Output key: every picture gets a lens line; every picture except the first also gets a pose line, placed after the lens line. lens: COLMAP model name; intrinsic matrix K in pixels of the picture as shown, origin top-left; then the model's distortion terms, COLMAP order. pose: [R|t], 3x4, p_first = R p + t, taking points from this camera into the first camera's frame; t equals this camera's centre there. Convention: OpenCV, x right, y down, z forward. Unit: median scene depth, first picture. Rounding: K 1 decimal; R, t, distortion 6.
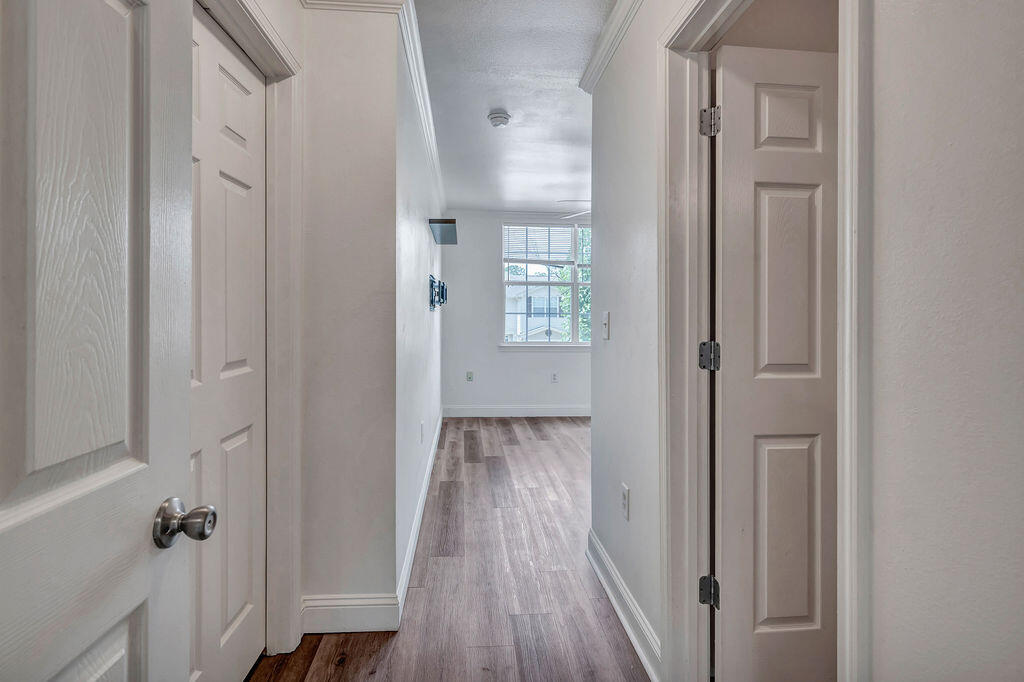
lens RADIAL K [[525.6, 0, 517.4], [0, 525.6, 312.3], [0, 0, 1]] dist [0.003184, 0.000893]
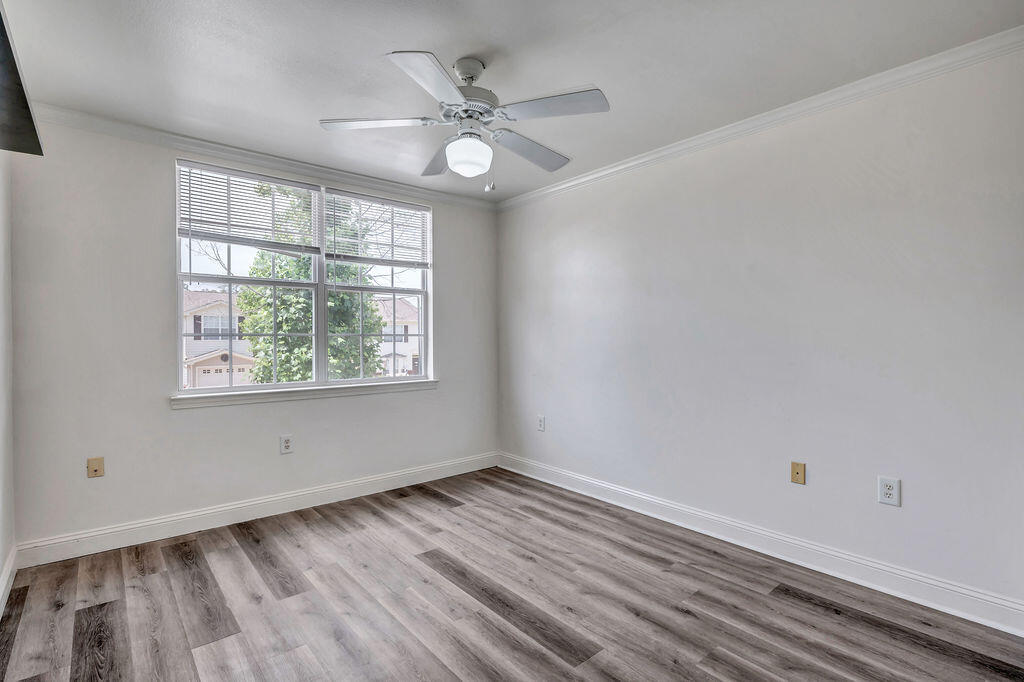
lens RADIAL K [[486.8, 0, 512.3], [0, 486.8, 337.9], [0, 0, 1]] dist [-0.001054, -0.000328]
pose [[0.823407, -0.007421, 0.567402, -0.029437], [0.002547, 0.999953, 0.009382, 0.001588], [-0.567445, -0.006280, 0.823387, 0.436570]]
